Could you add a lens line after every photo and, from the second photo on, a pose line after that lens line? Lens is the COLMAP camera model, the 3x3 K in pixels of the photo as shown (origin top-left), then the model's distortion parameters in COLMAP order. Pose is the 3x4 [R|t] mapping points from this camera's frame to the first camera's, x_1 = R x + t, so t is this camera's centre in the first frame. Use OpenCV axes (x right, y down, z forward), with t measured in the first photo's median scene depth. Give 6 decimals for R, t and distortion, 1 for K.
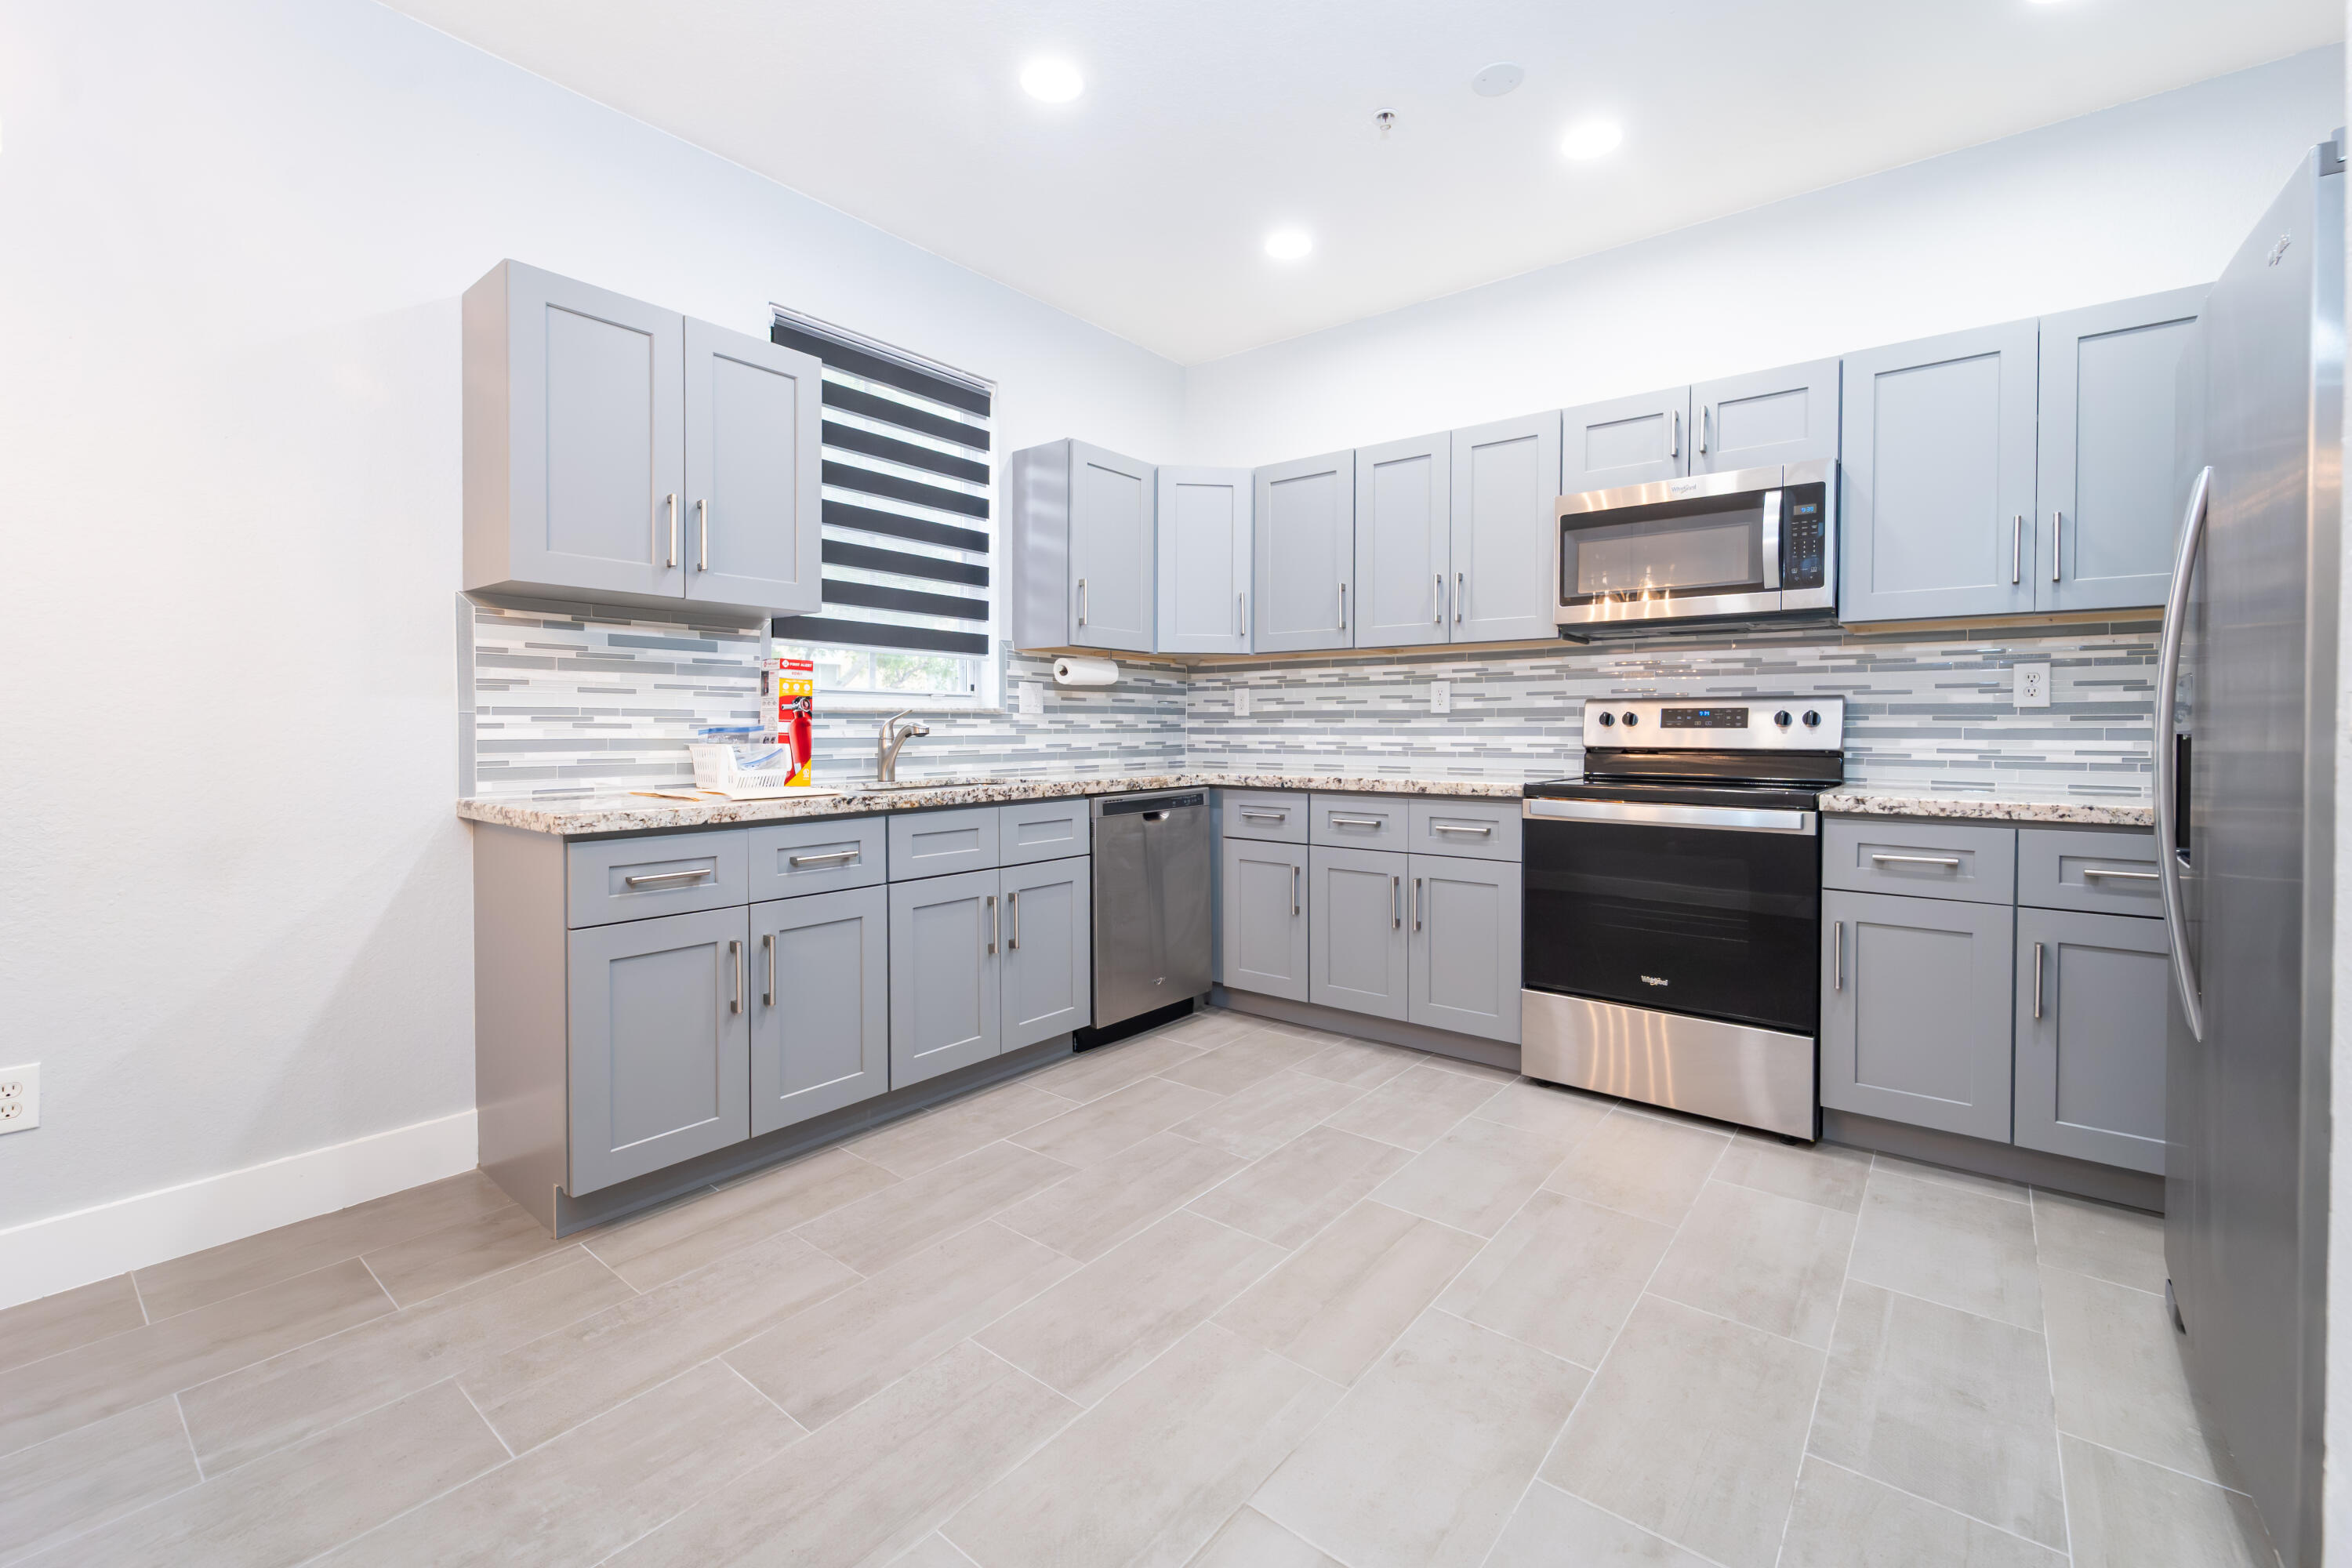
lens RADIAL K [[990.5, 0, 1168.4], [0, 990.5, 743.2], [0, 0, 1]] dist [0.001477, 0.000079]
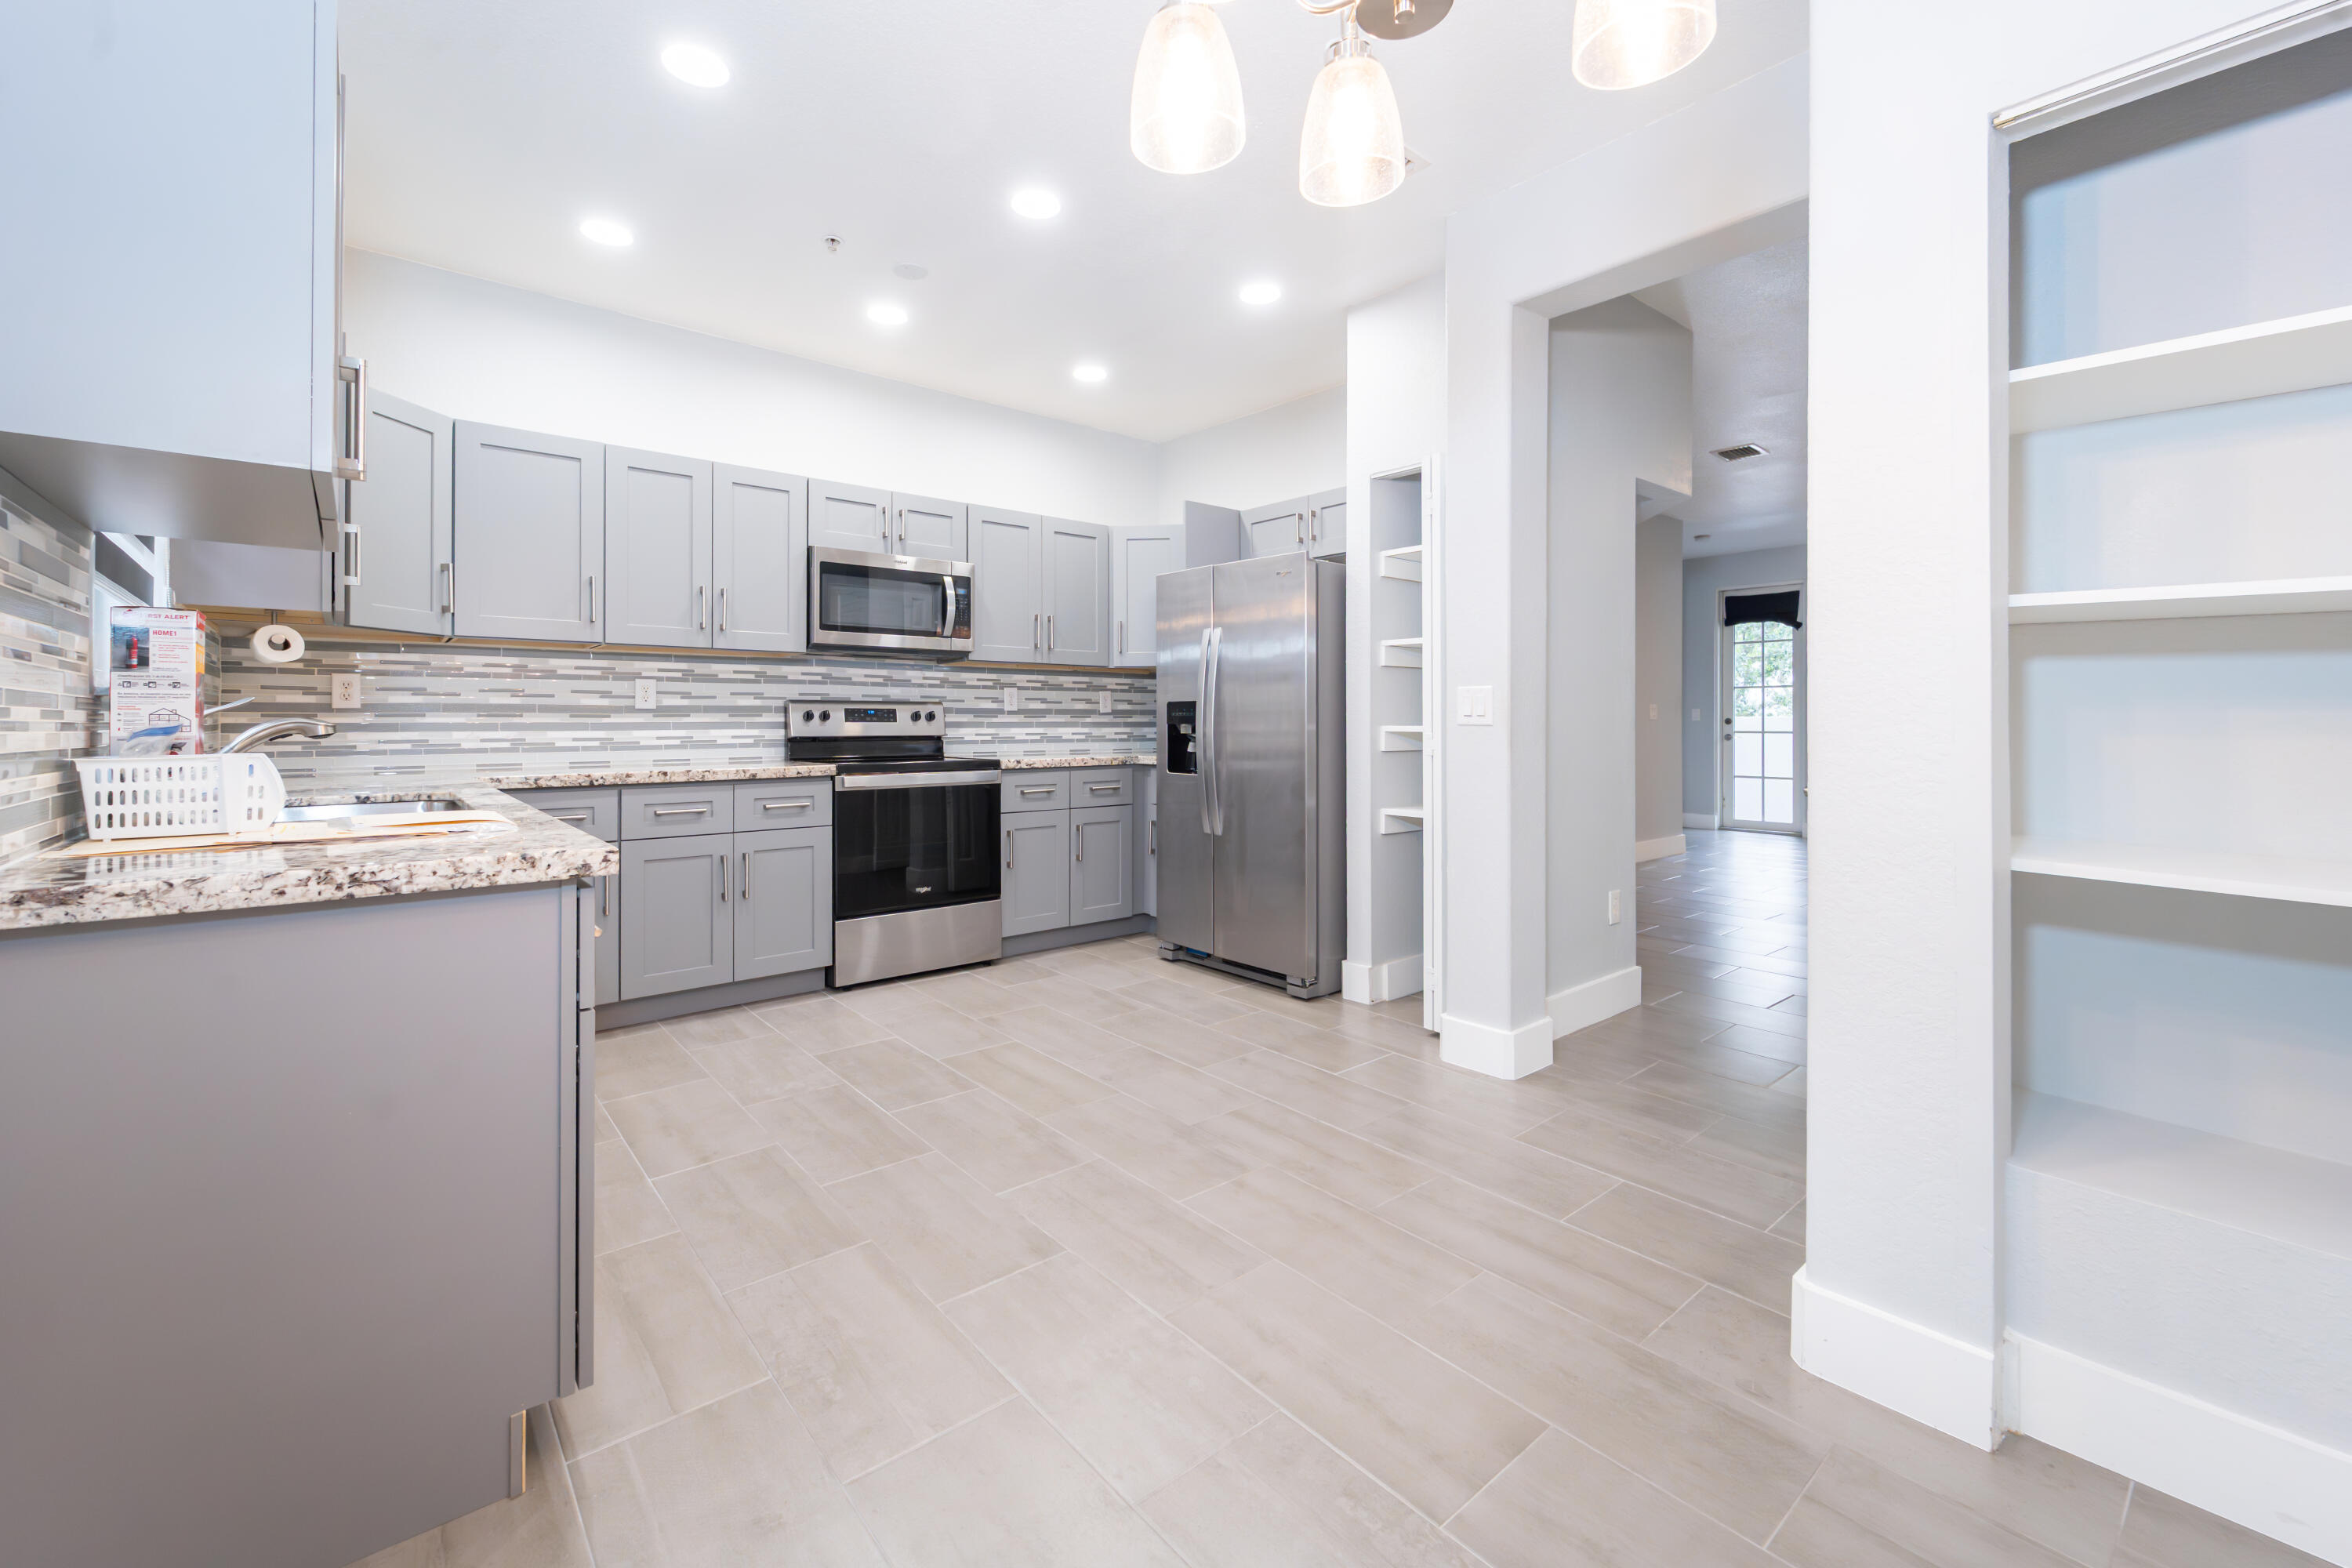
lens RADIAL K [[1009.3, 0, 1178.8], [0, 1009.3, 713.9], [0, 0, 1]] dist [0.000185, 0.000005]
pose [[0.170100, 0.005995, 0.985409, -0.822651], [0.017476, 0.999806, -0.009099, -0.006043], [-0.985272, 0.018769, 0.169962, 0.299223]]
